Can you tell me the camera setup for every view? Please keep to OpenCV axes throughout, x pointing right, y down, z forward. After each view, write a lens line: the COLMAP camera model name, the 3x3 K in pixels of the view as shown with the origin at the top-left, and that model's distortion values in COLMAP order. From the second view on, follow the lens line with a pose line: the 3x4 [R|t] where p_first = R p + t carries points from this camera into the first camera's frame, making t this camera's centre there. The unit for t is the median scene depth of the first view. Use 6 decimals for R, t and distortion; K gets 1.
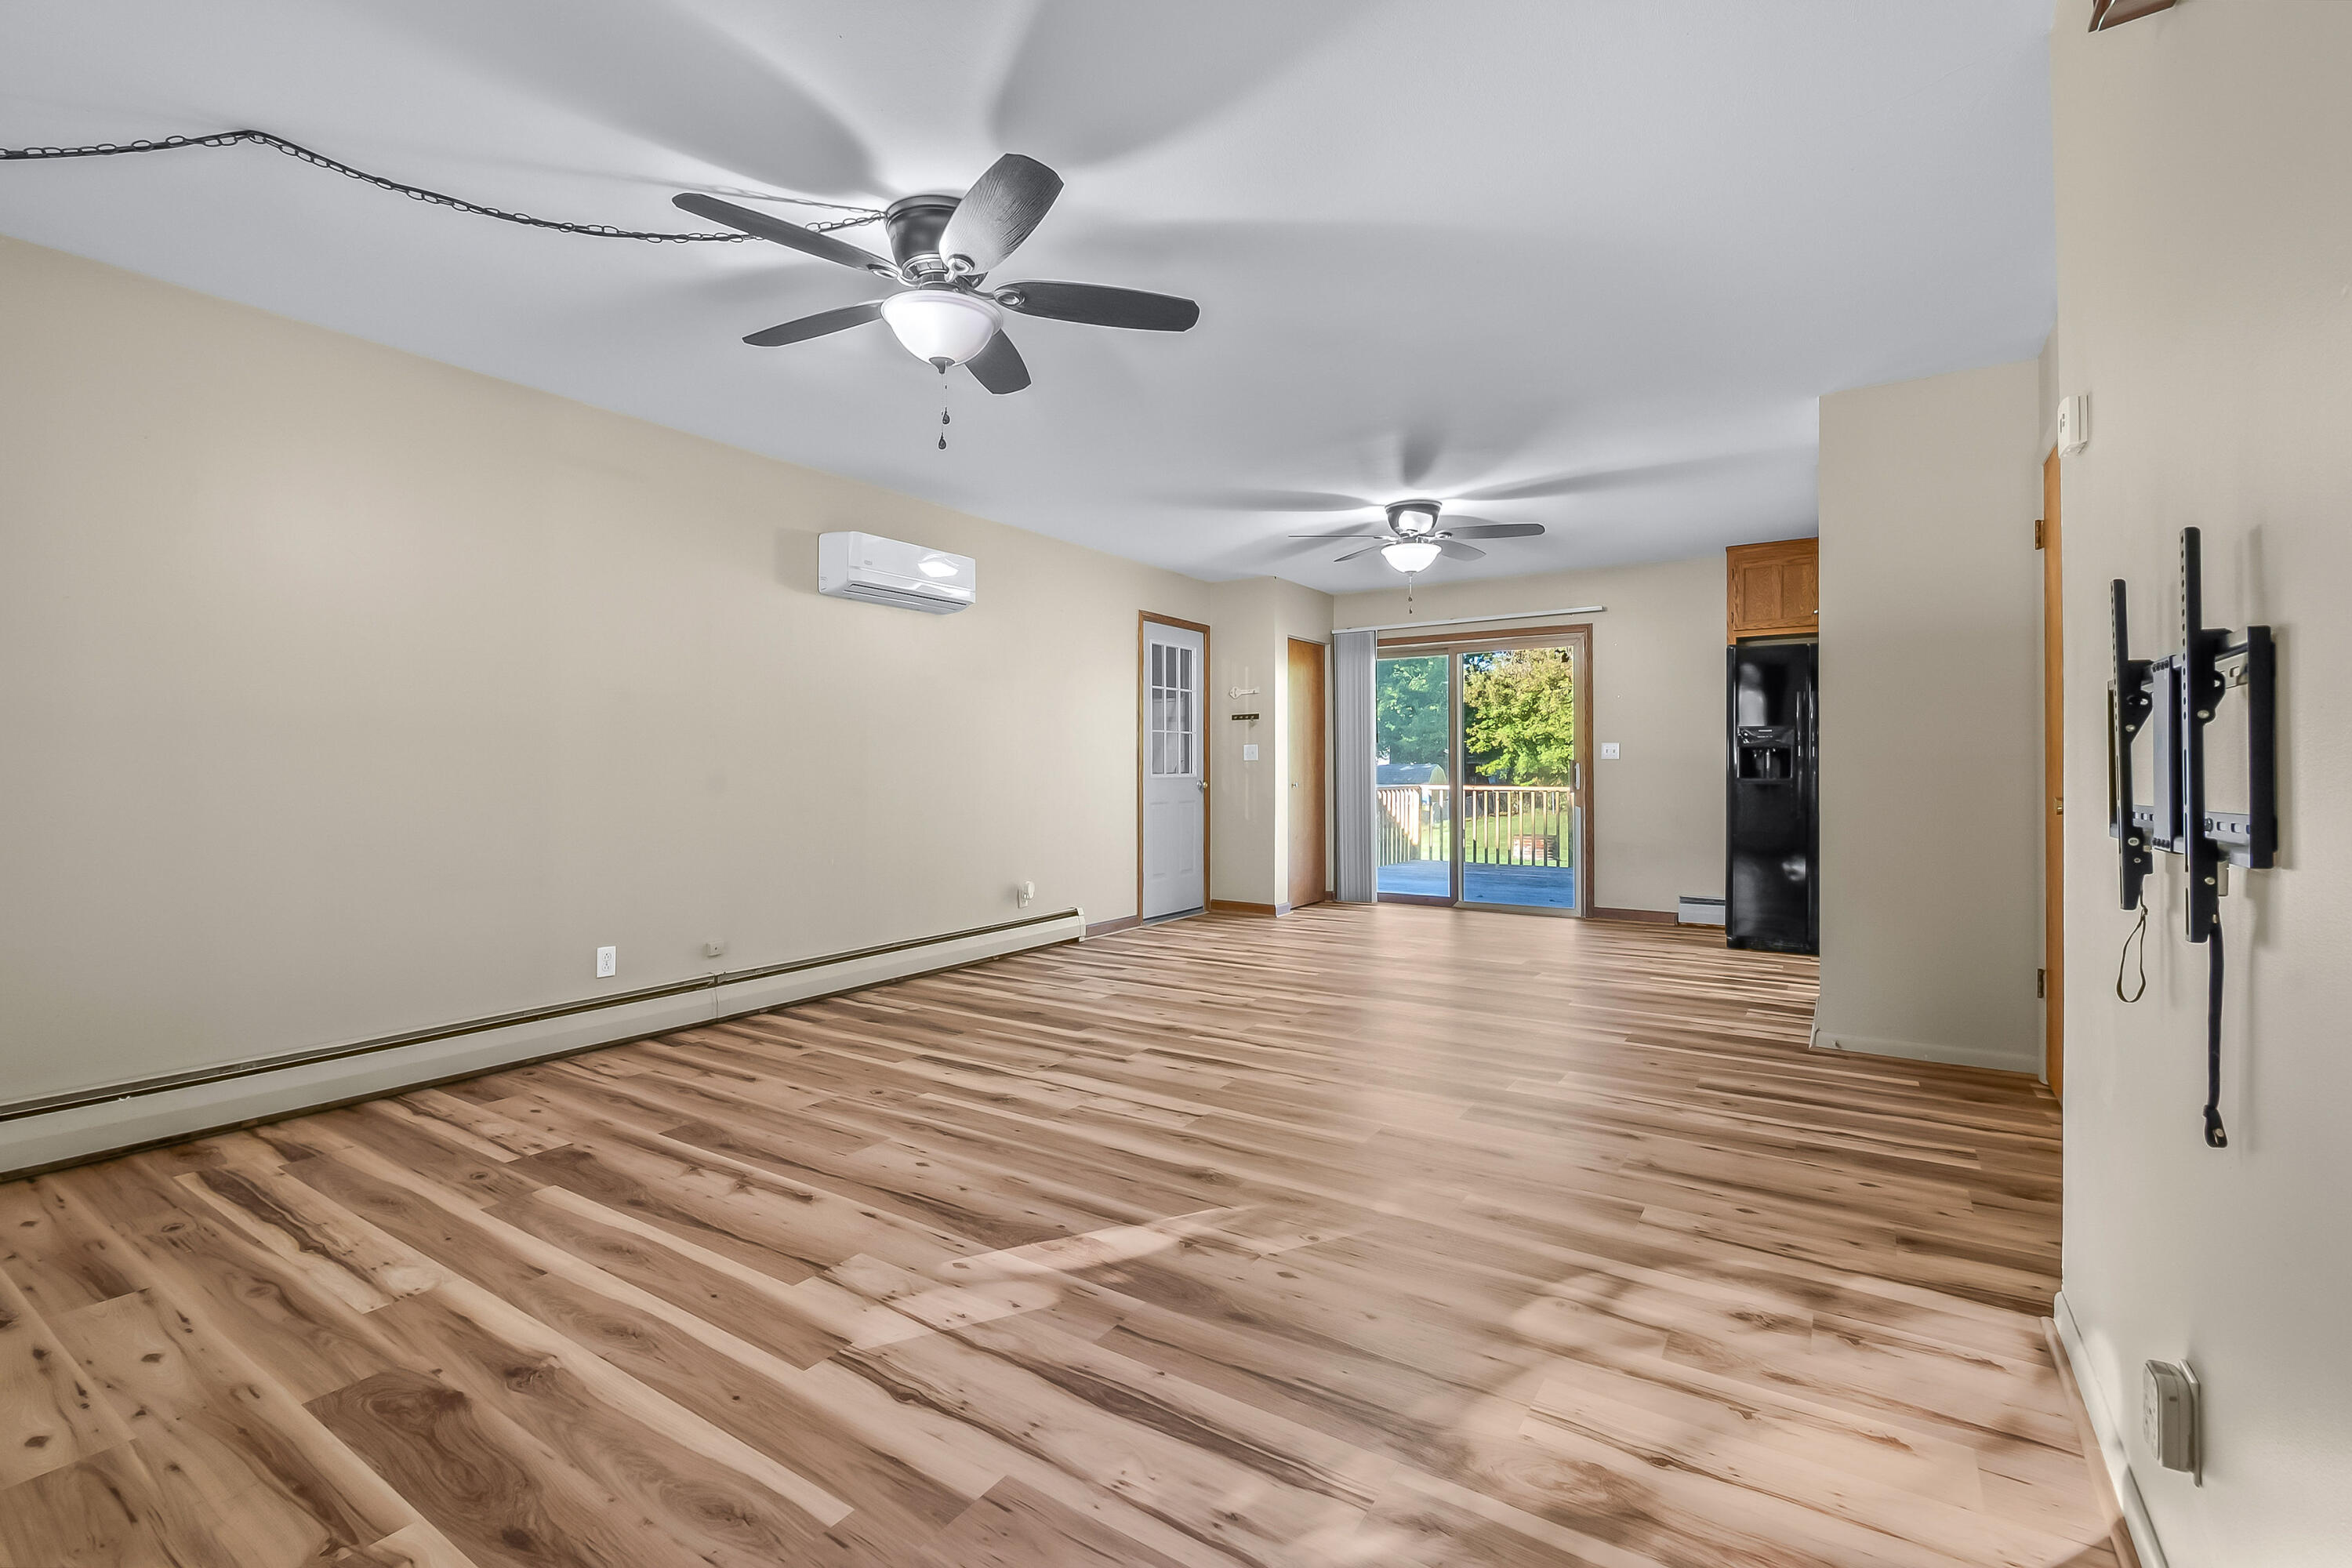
lens RADIAL K [[1051.1, 0, 1127.7], [0, 1051.1, 772.2], [0, 0, 1]] dist [0.001110, -0.003537]
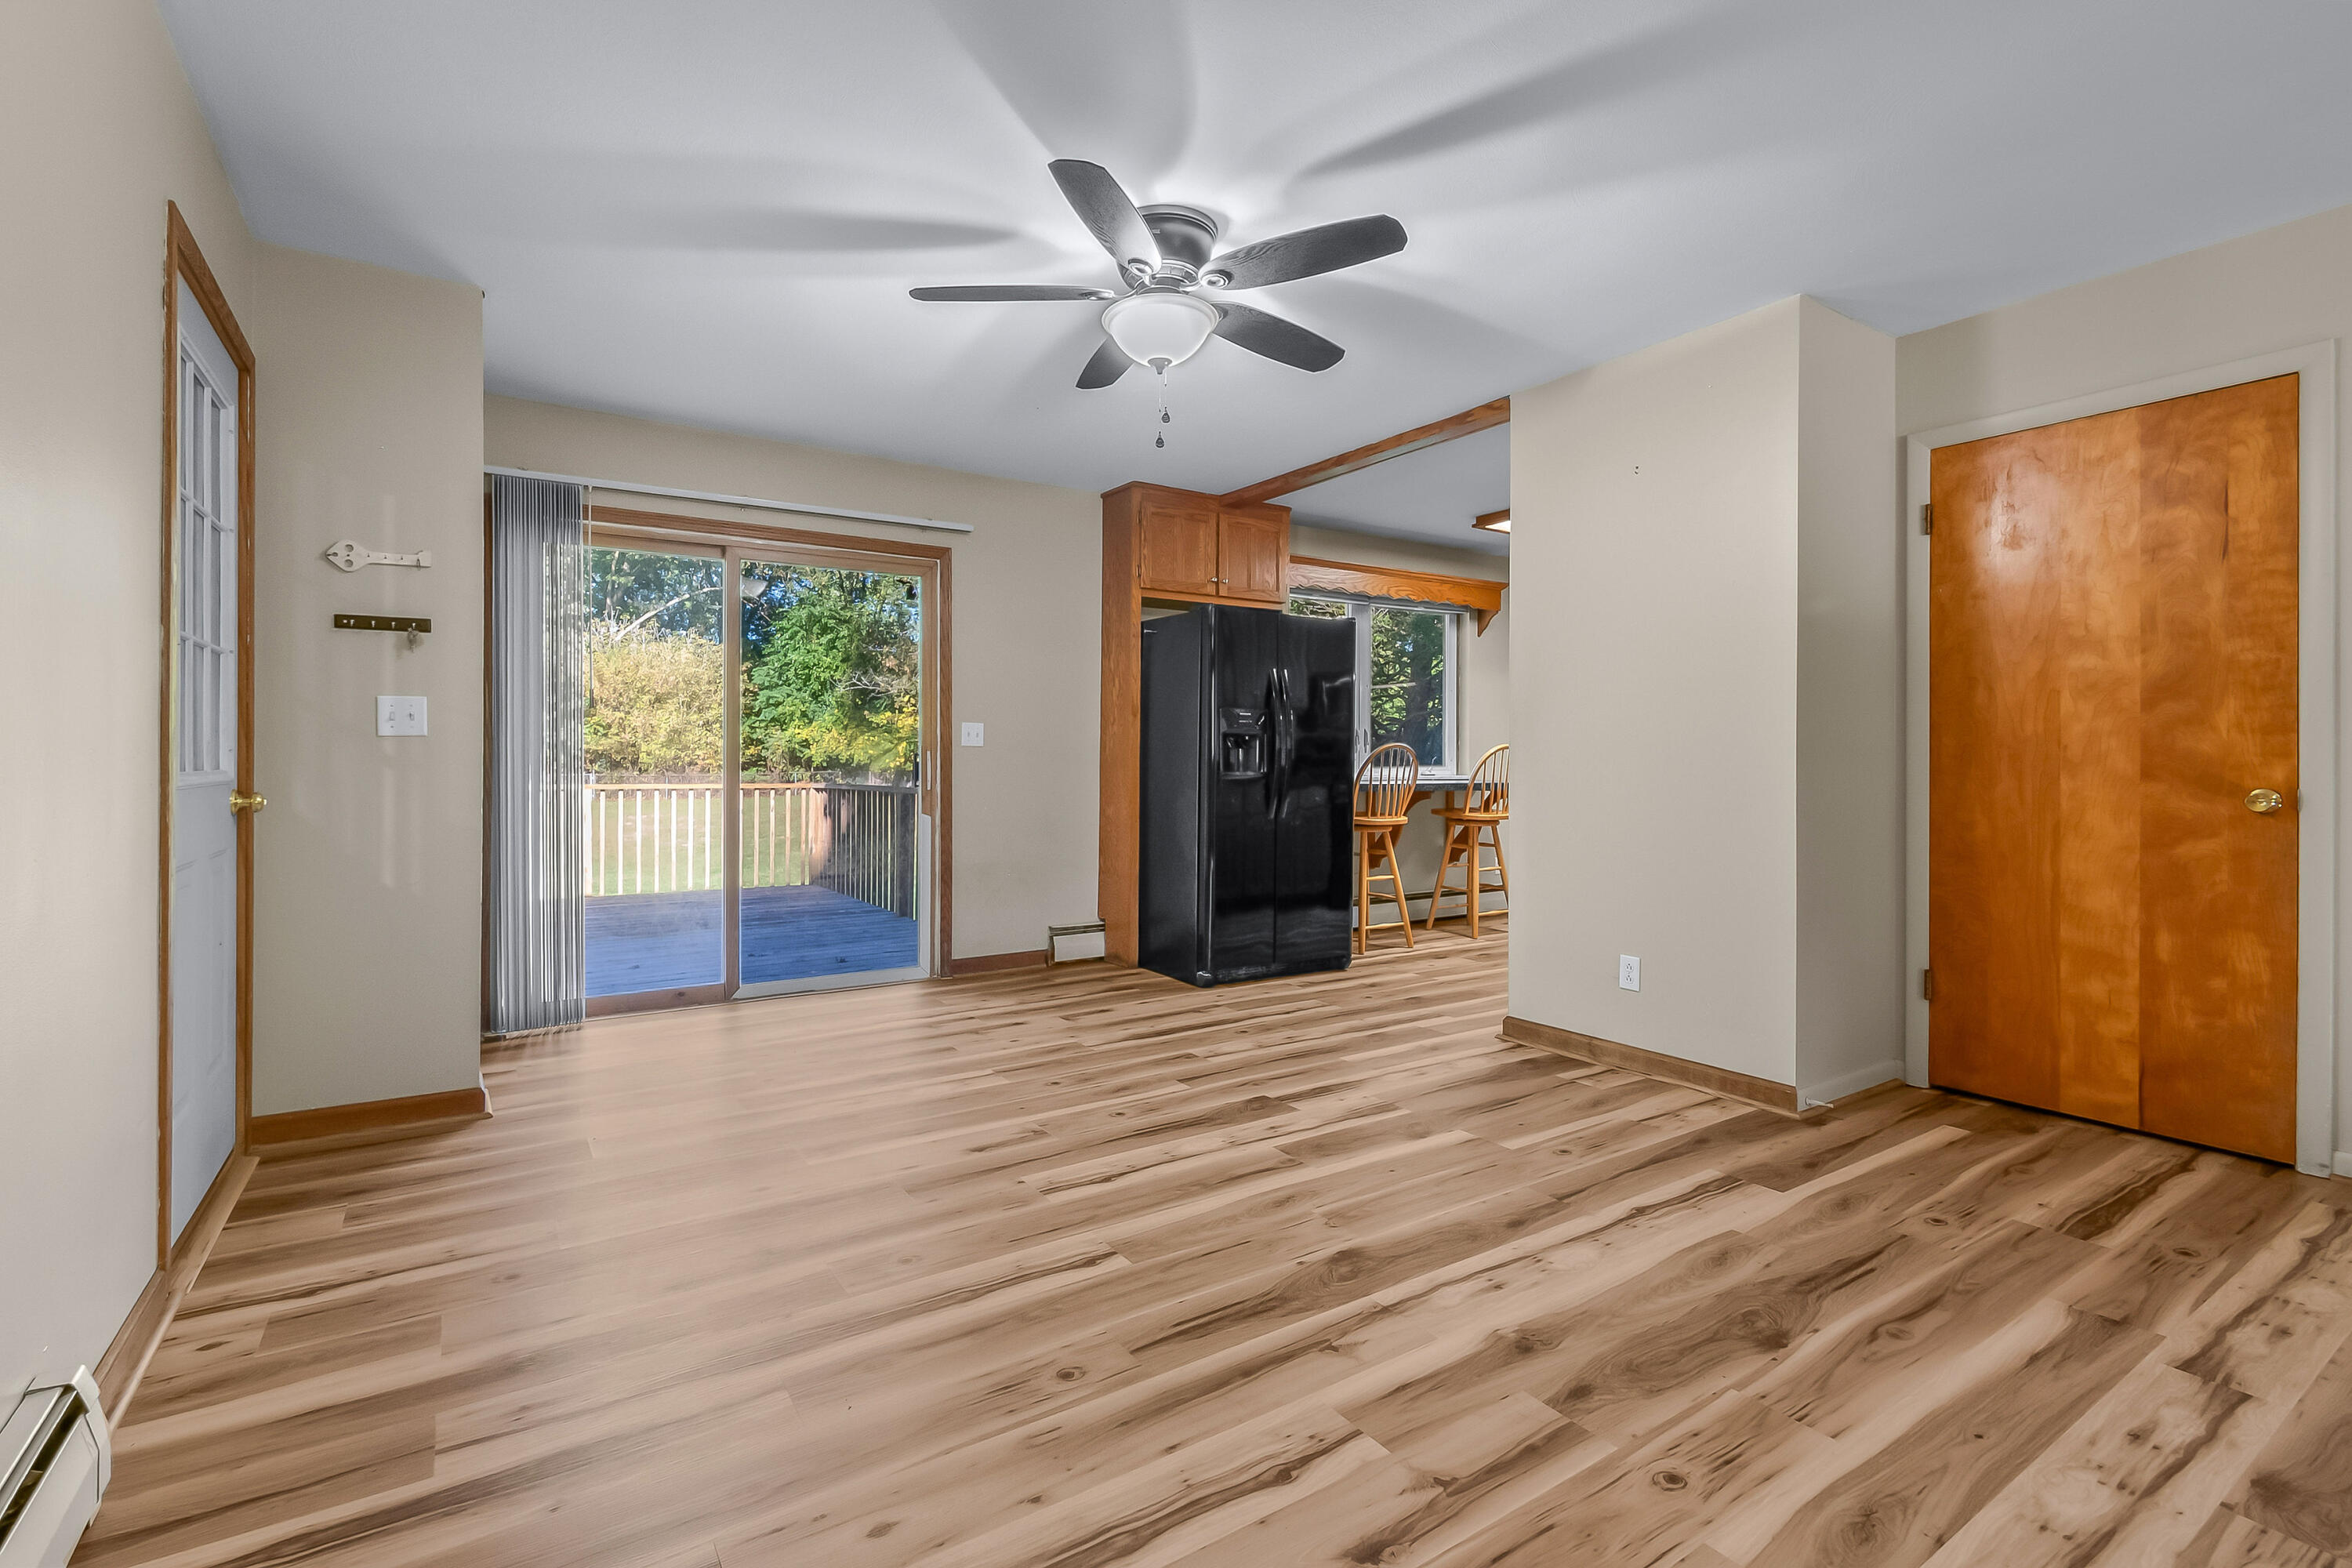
lens RADIAL K [[1051.1, 0, 1153.0], [0, 1051.1, 762.7], [0, 0, 1]] dist [0.001110, -0.003537]
pose [[0.381332, -0.000446, 0.924438, -0.282577], [-0.001471, 0.999998, 0.001090, -0.003761], [-0.924437, -0.001775, 0.381330, 1.216436]]
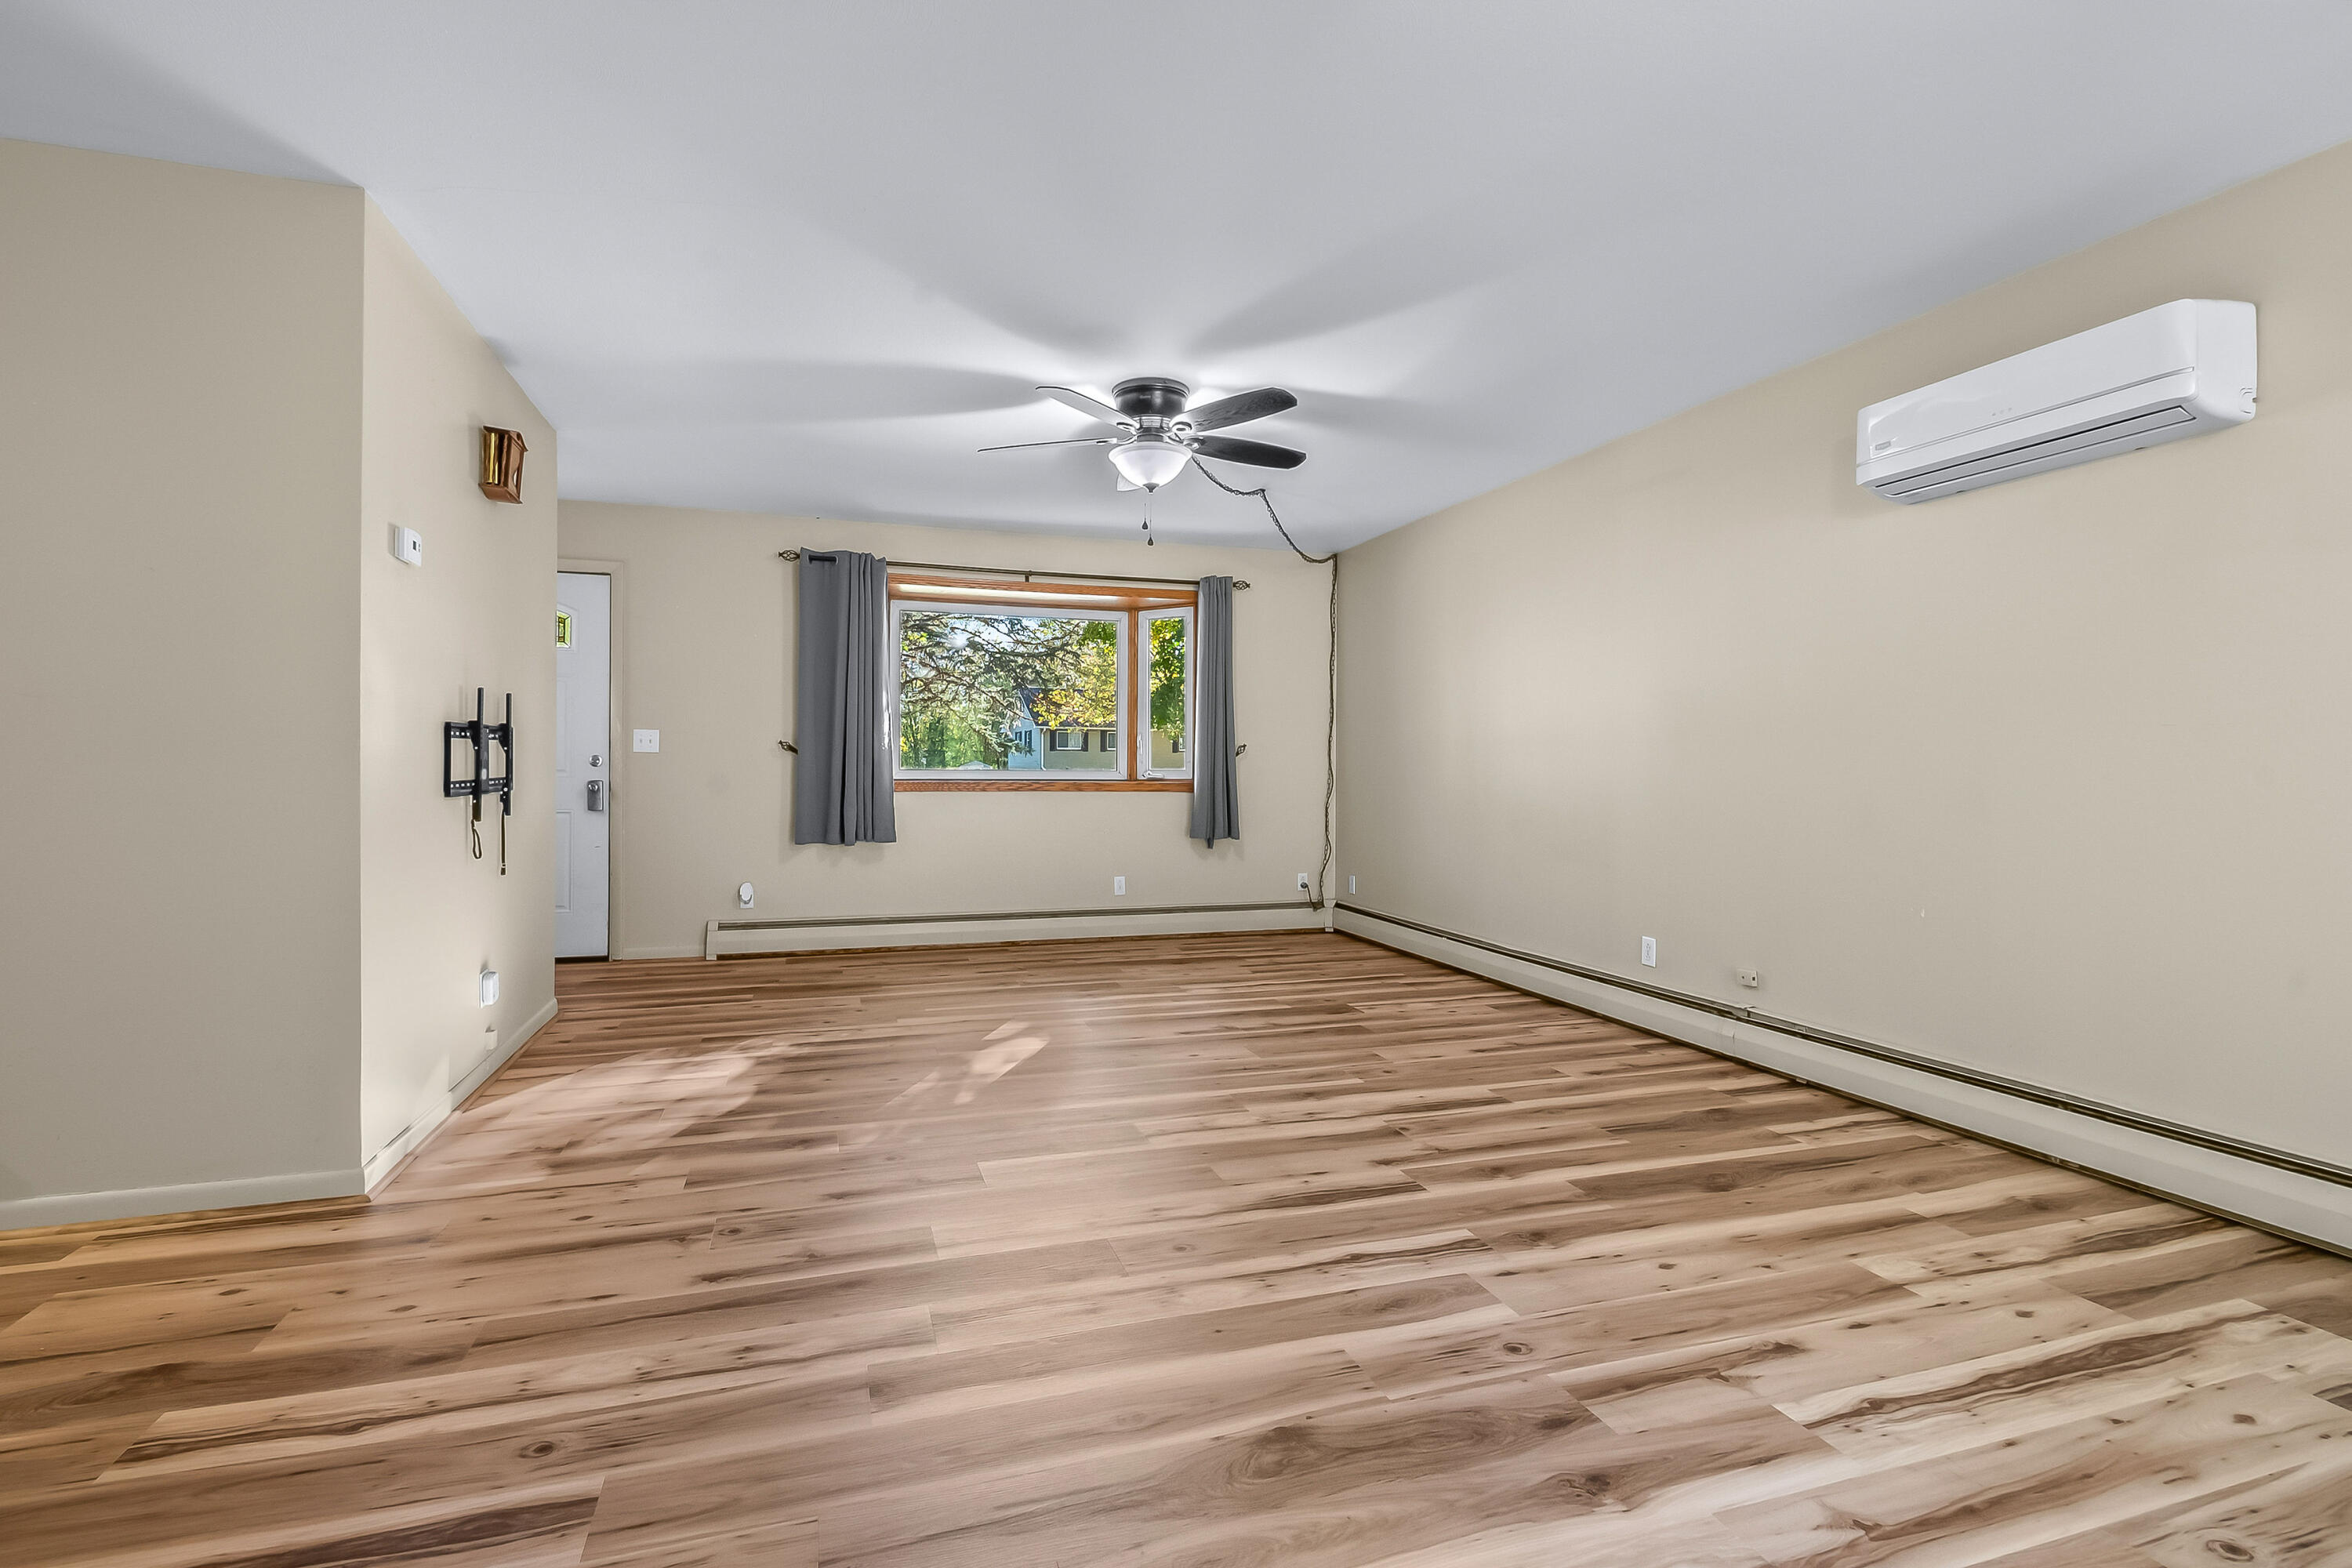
lens RADIAL K [[1051.1, 0, 1147.1], [0, 1051.1, 765.7], [0, 0, 1]] dist [0.001110, -0.003537]
pose [[-0.620327, -0.001480, -0.784342, 0.696553], [-0.003943, 0.999991, 0.001232, -0.005863], [0.784333, 0.003857, -0.620328, 1.361639]]
